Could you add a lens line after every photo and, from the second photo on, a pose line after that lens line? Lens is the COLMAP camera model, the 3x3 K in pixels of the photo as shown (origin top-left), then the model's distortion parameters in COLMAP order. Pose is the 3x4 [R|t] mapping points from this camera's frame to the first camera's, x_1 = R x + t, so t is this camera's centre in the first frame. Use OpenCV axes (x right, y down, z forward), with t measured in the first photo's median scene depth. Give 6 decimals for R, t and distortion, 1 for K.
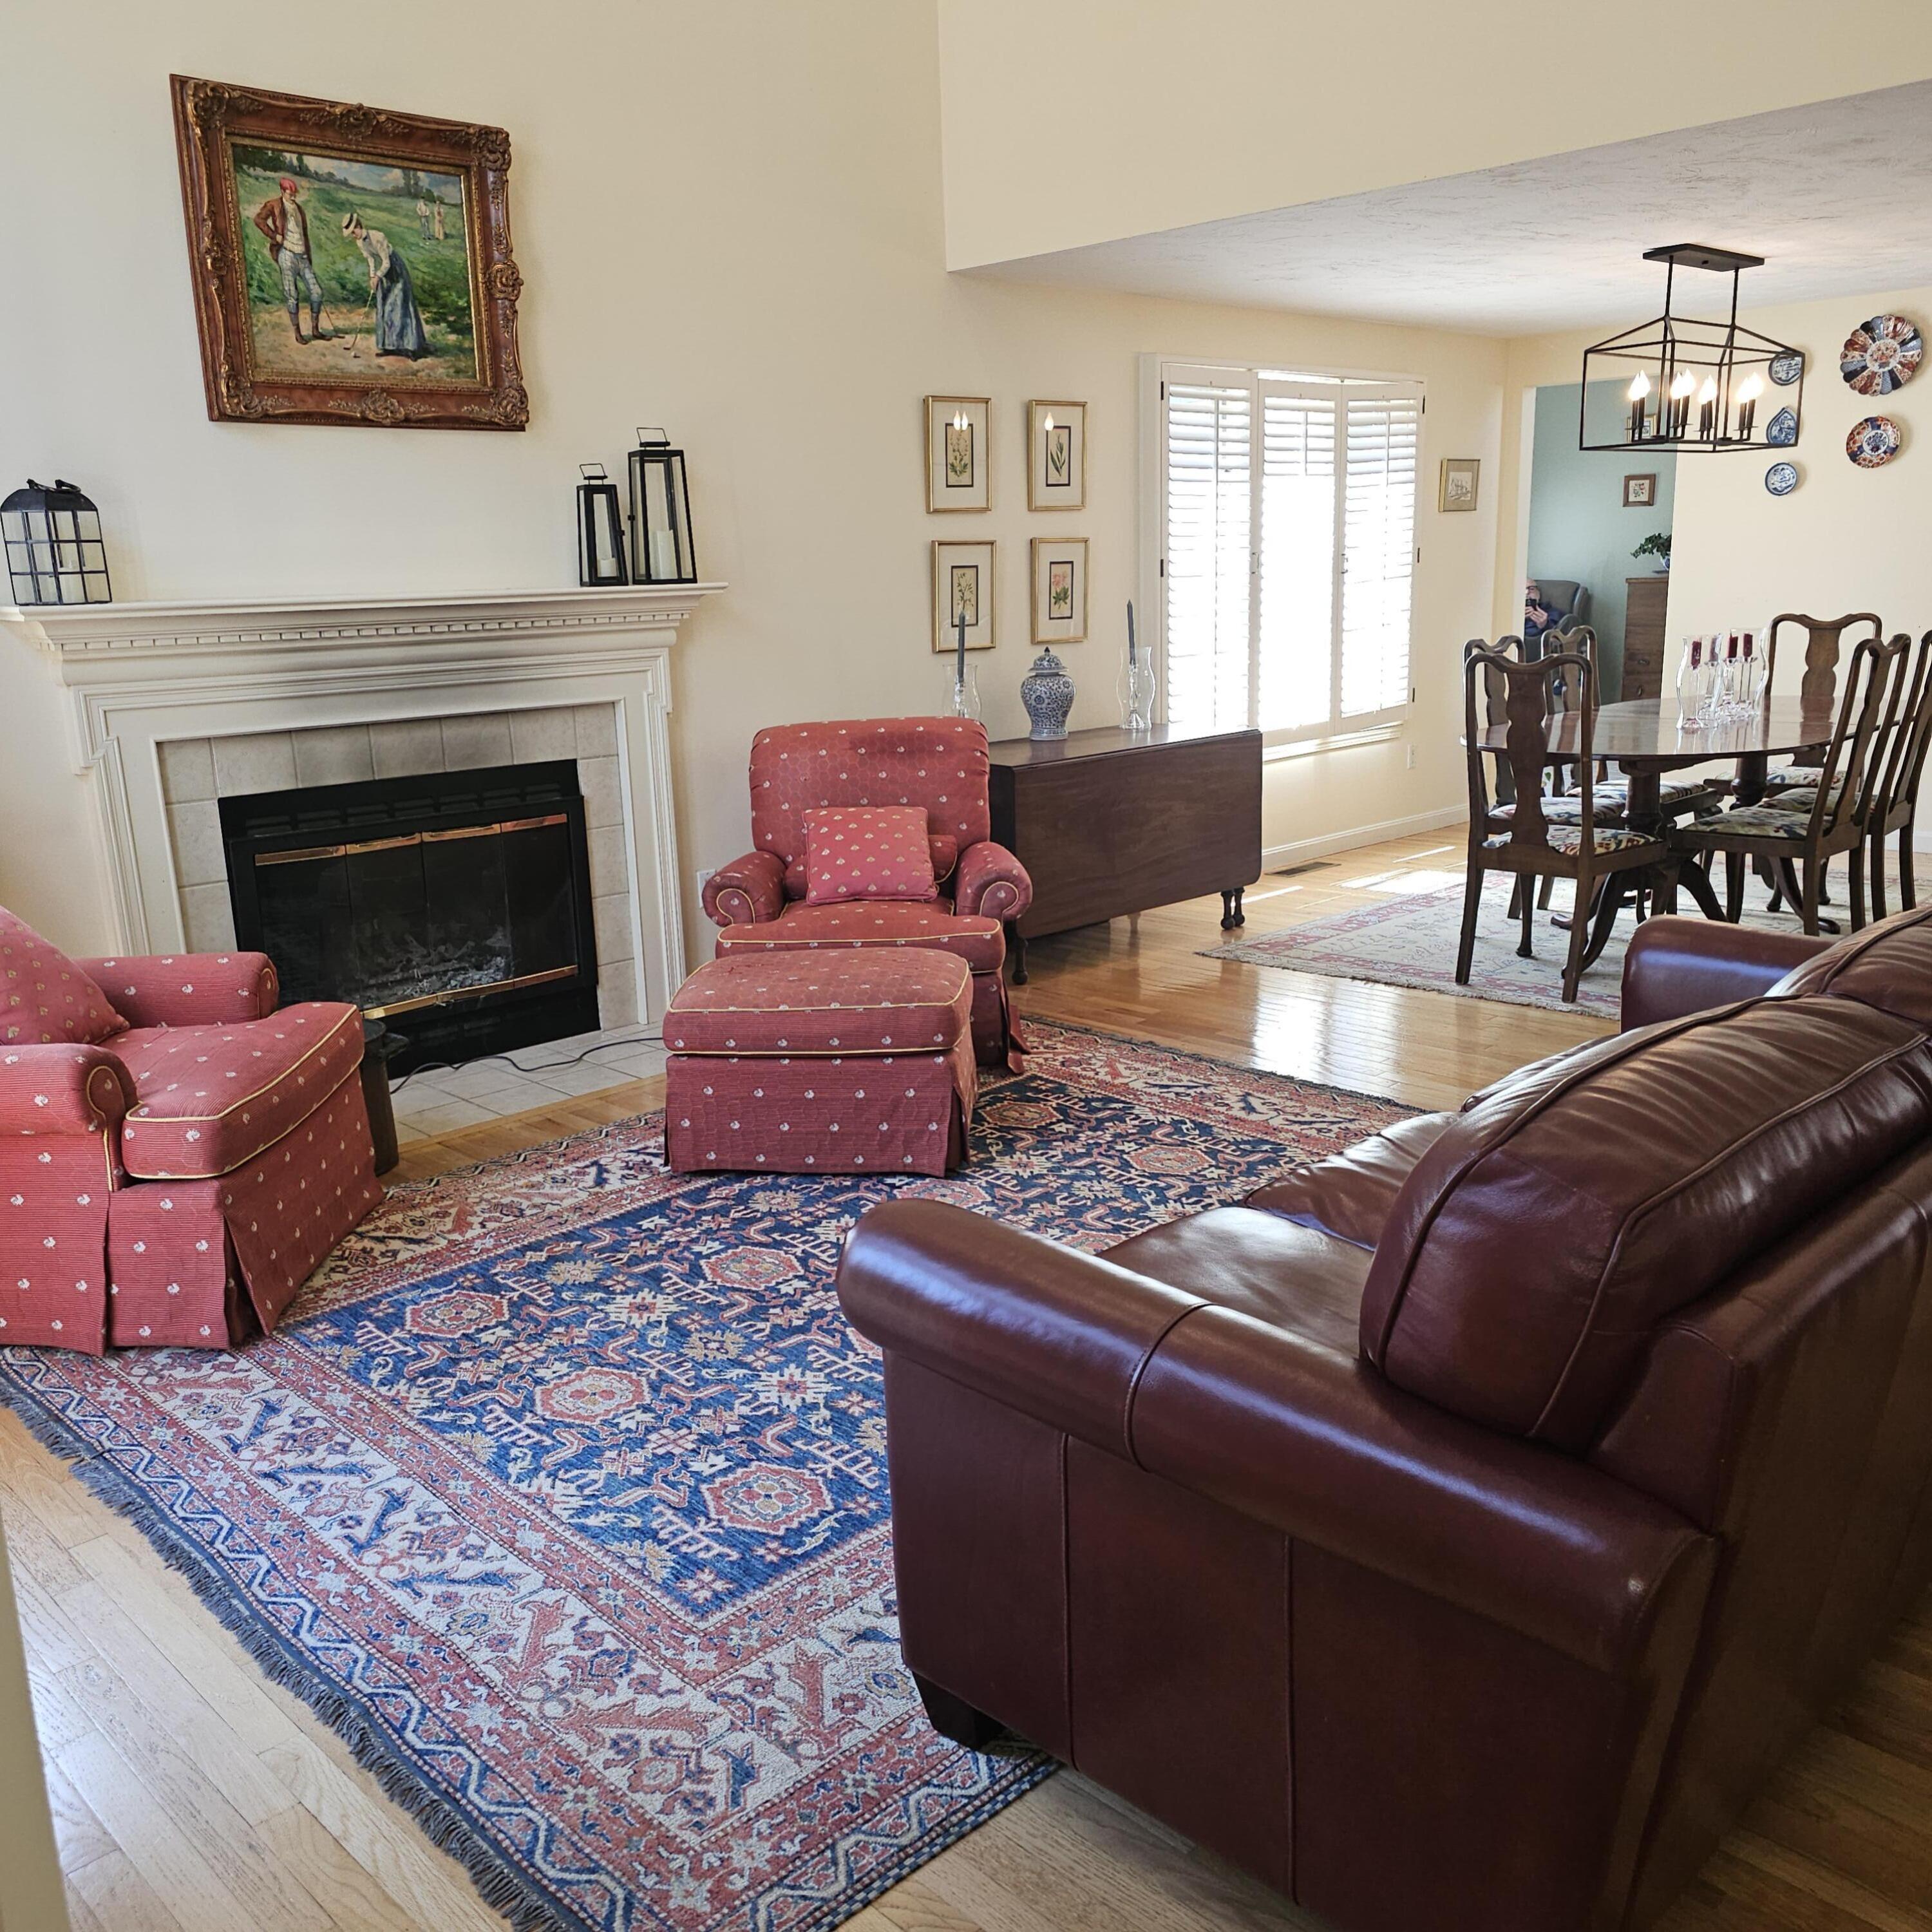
lens RADIAL K [[1722.4, 0, 958.5], [0, 1722.4, 957.4], [0, 0, 1]] dist [0.093333, -0.115411]
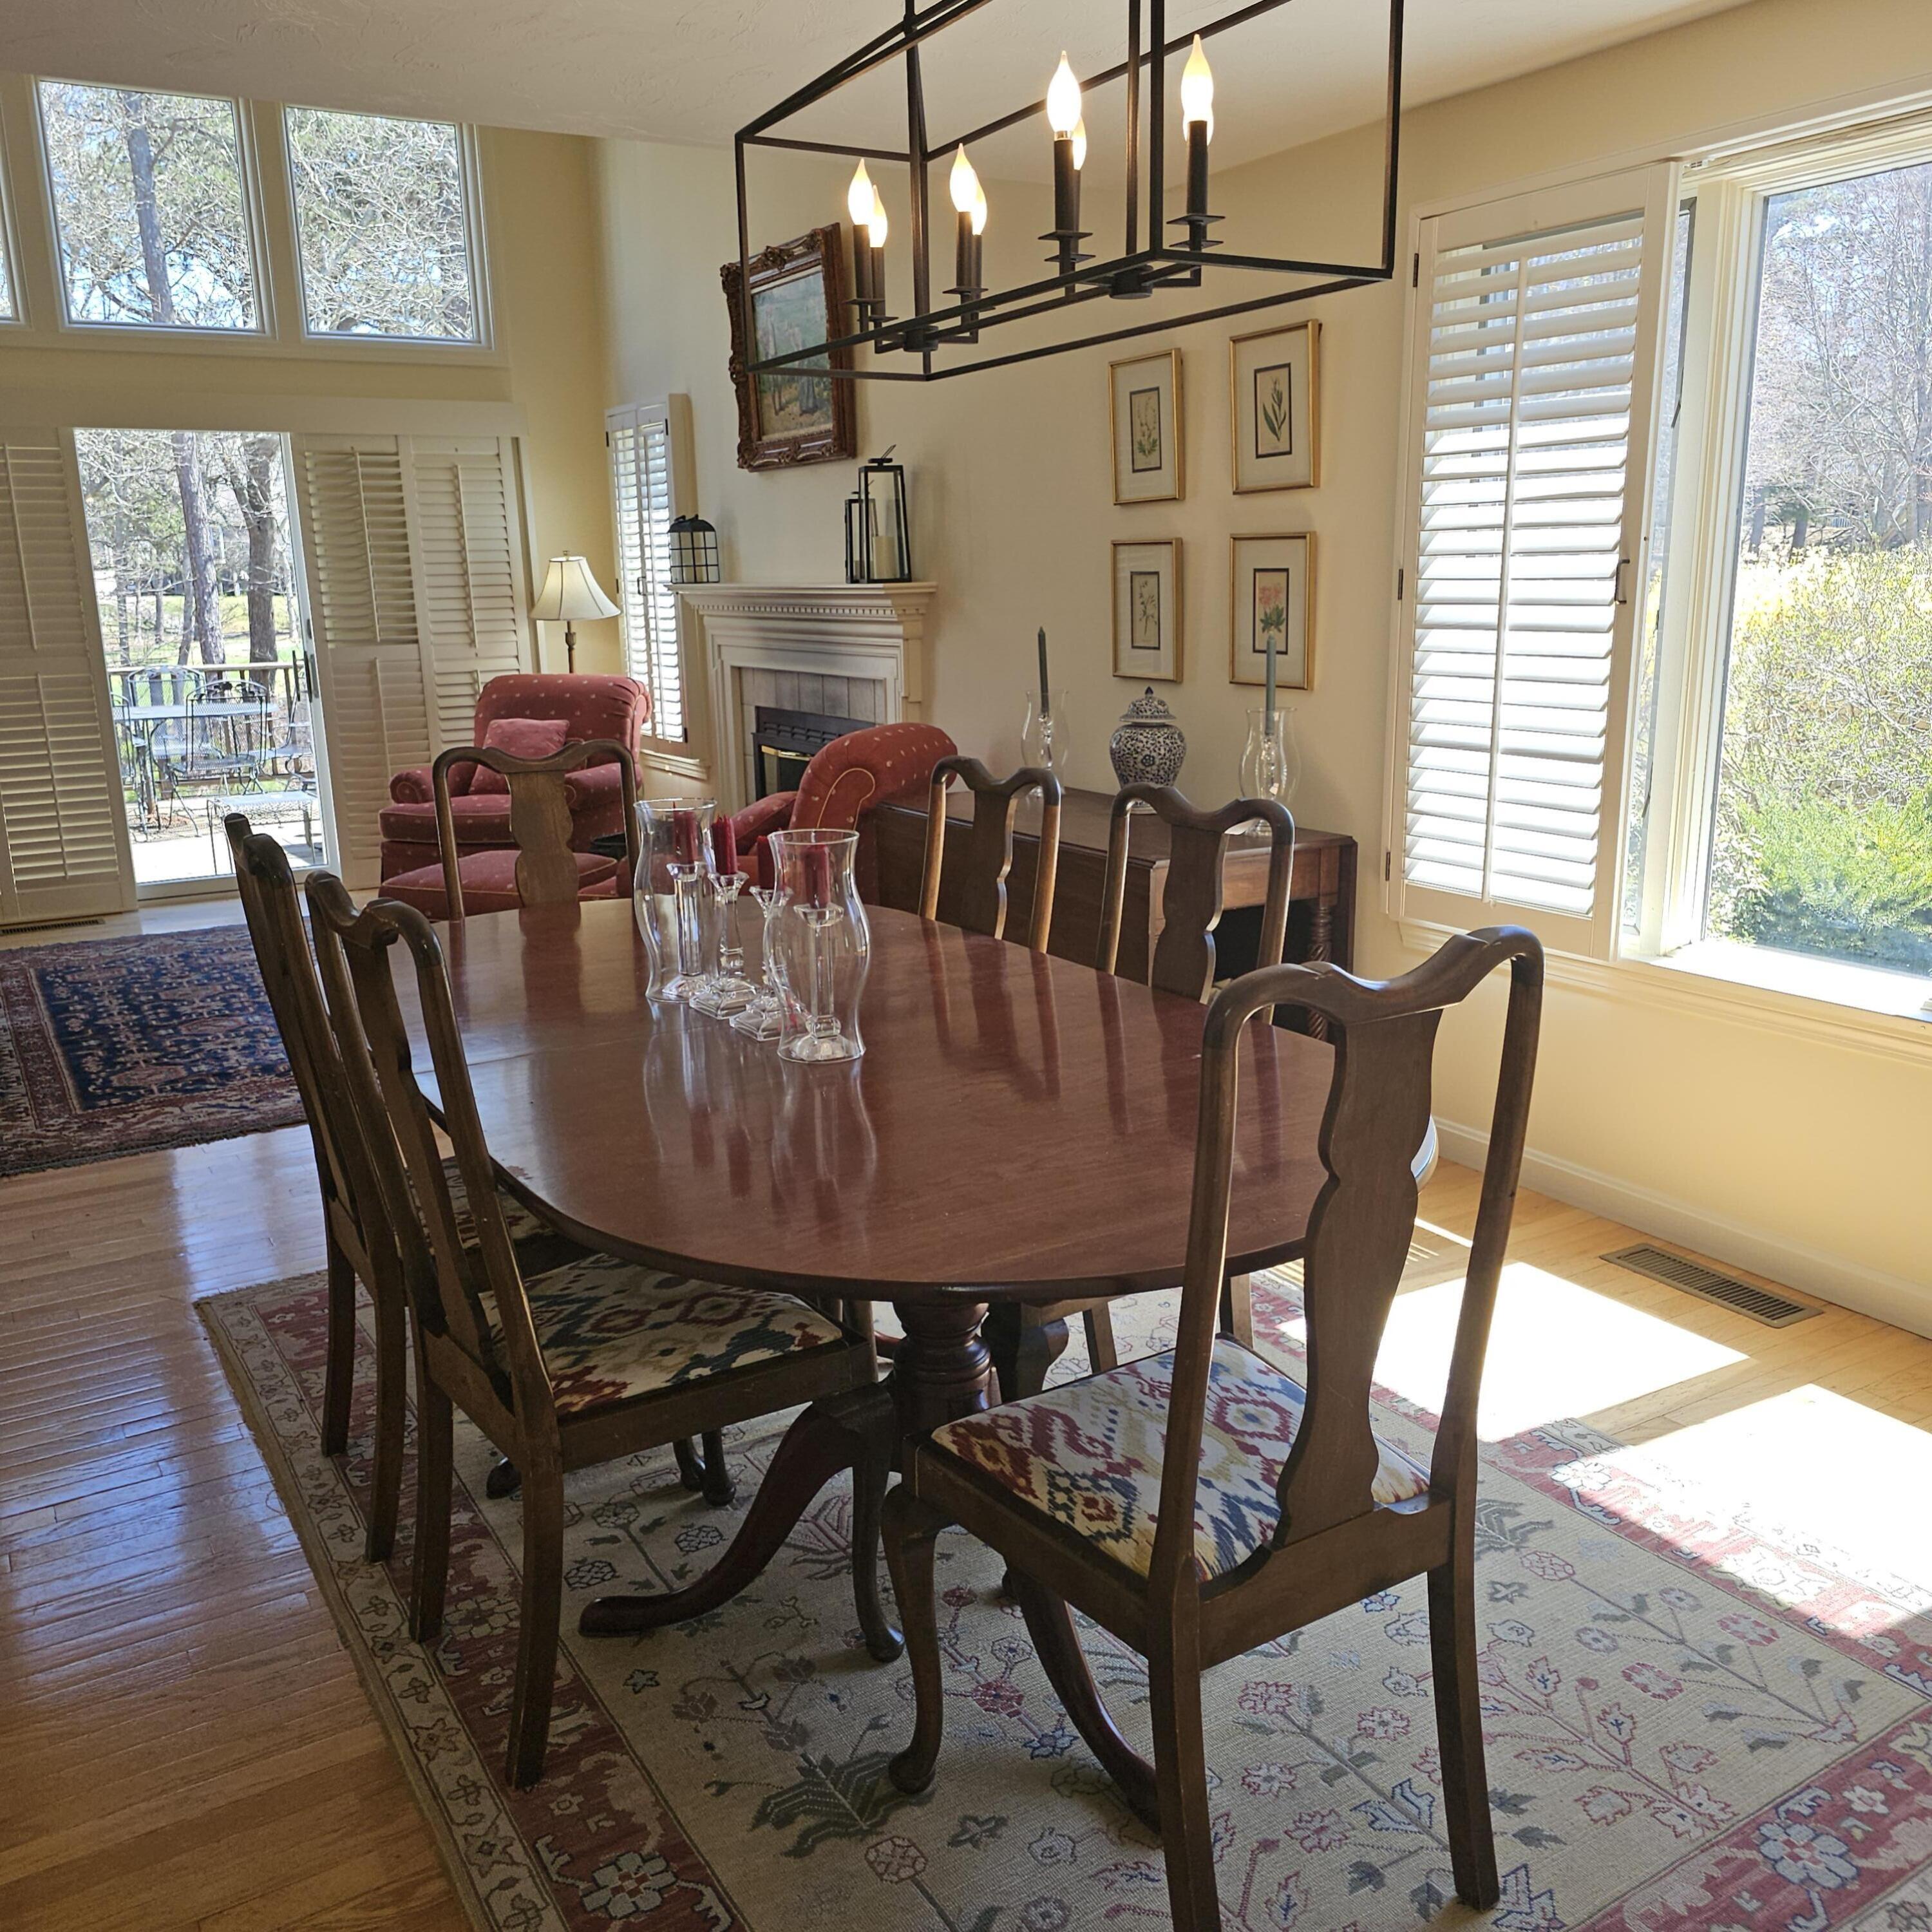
lens RADIAL K [[1722.4, 0, 971.2], [0, 1722.4, 966.9], [0, 0, 1]] dist [0.093333, -0.115411]
pose [[-0.233687, 0.253049, -0.938806, 1.077042], [-0.194134, 0.933956, 0.300065, -0.376077], [0.952734, 0.252375, -0.169128, 1.484129]]
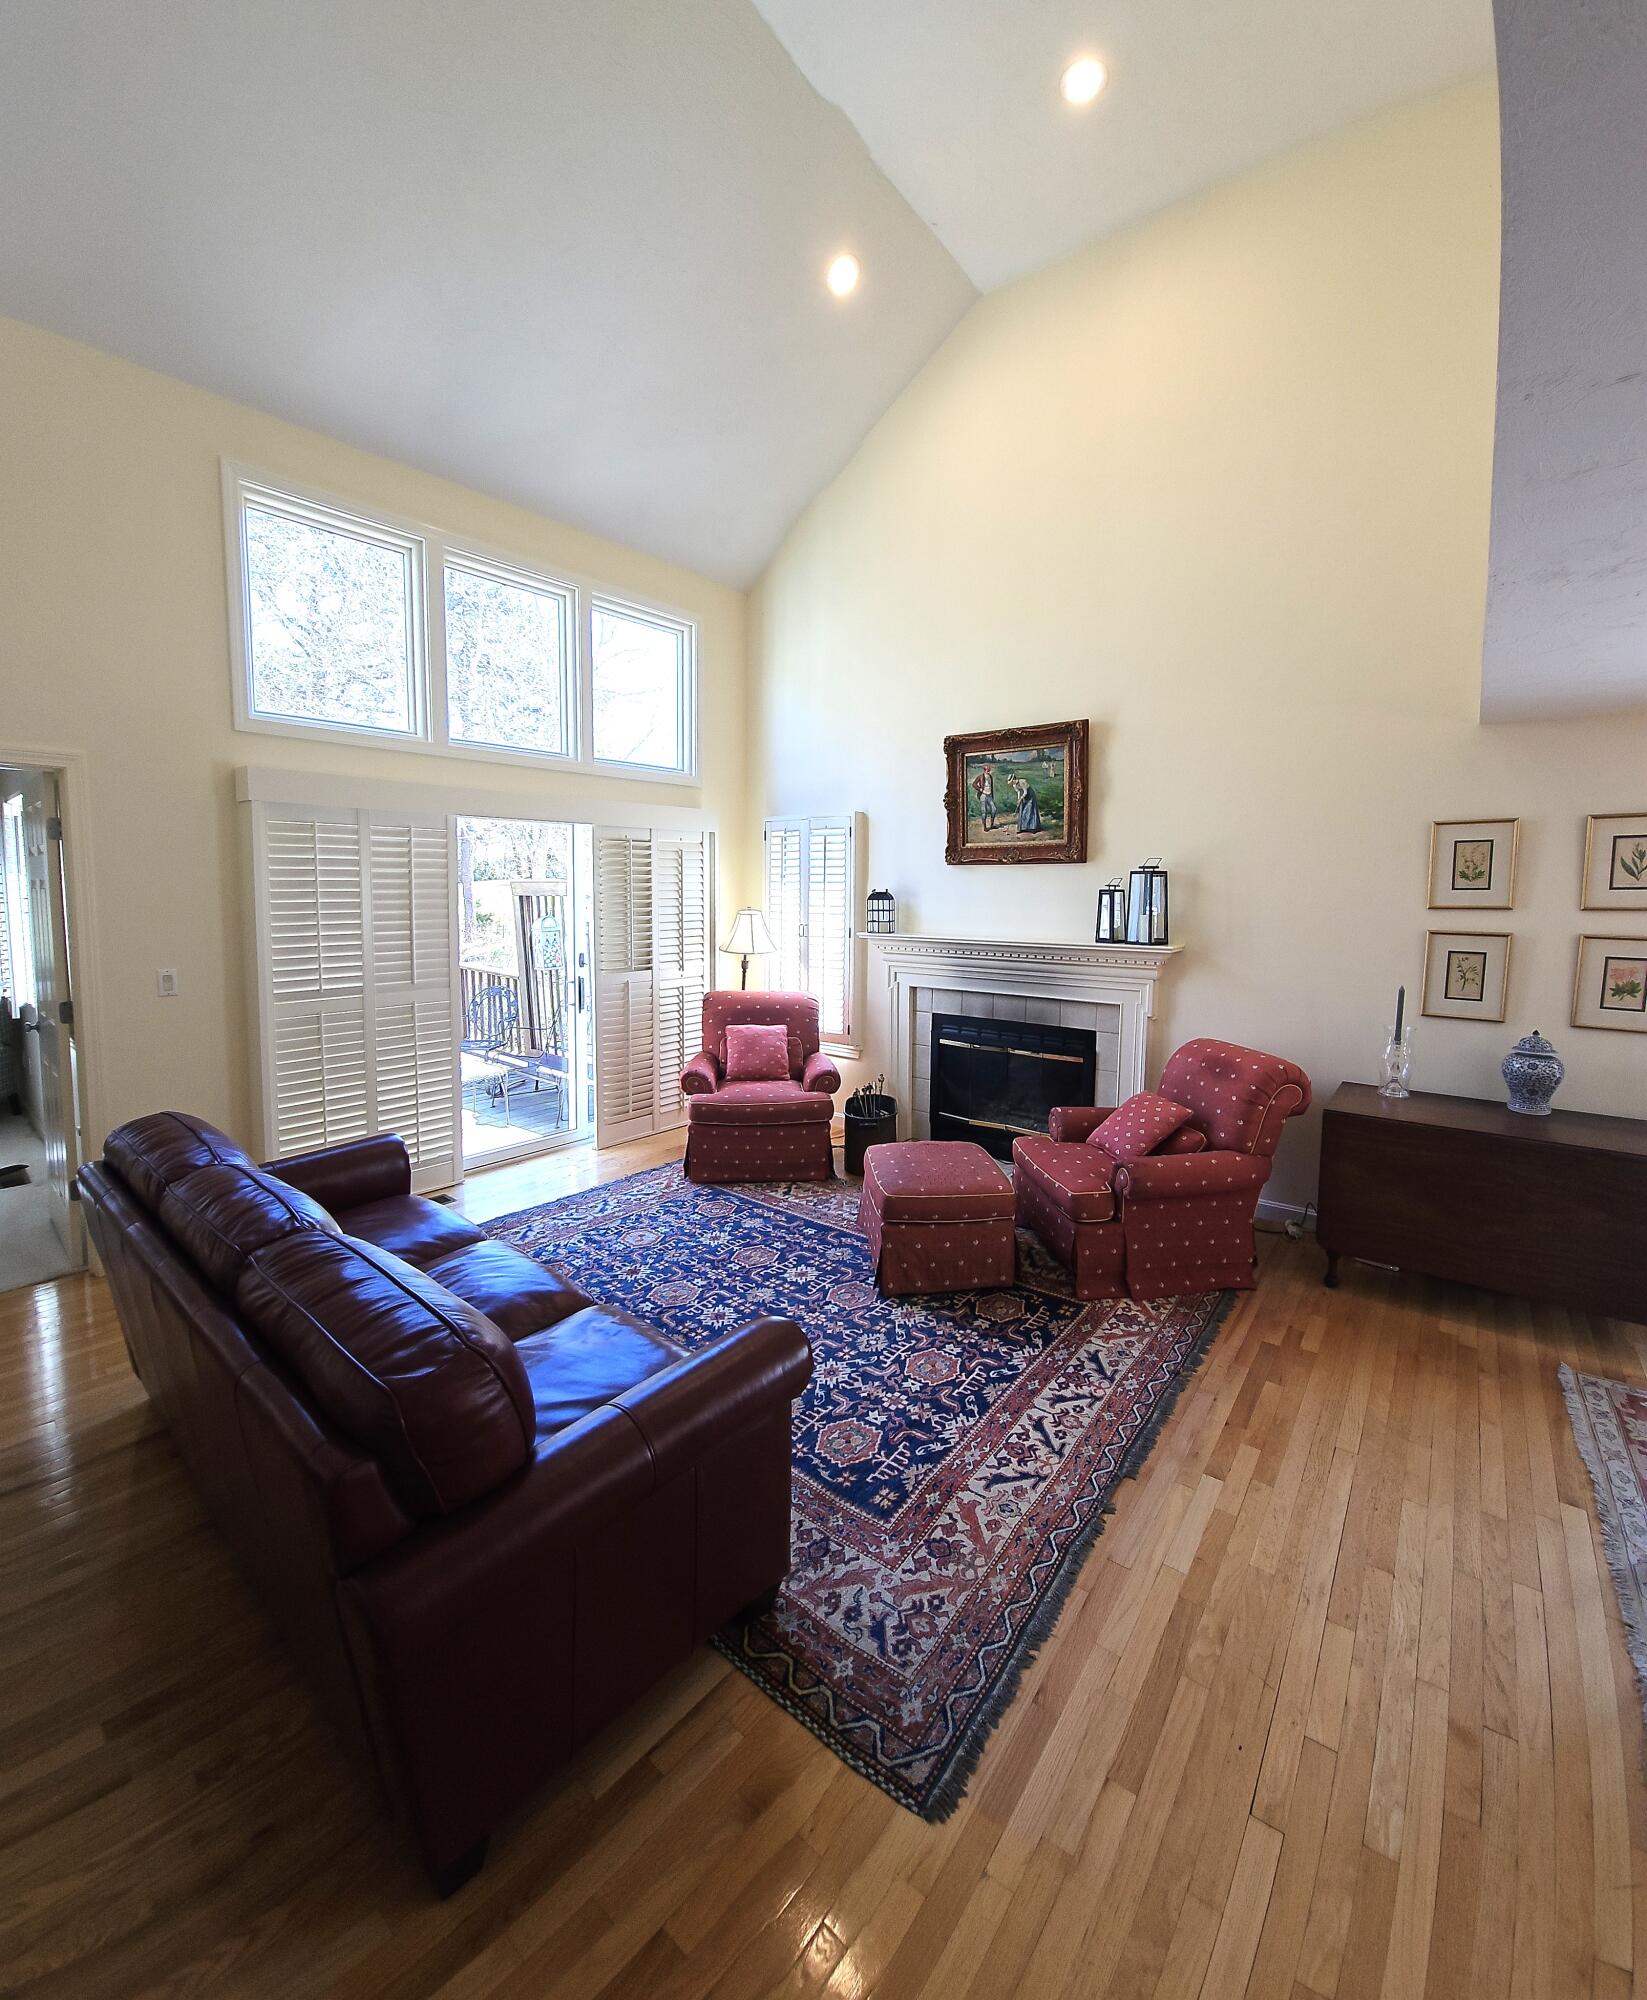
lens RADIAL K [[824.6, 0, 873.0], [0, 824.6, 951.9], [0, 0, 1]] dist [-0.009111, -0.004392]
pose [[0.160976, 0.107876, -0.981045, 0.670945], [-0.233573, 0.969935, 0.068328, -0.227511], [0.958921, 0.218147, 0.181333, 0.670662]]
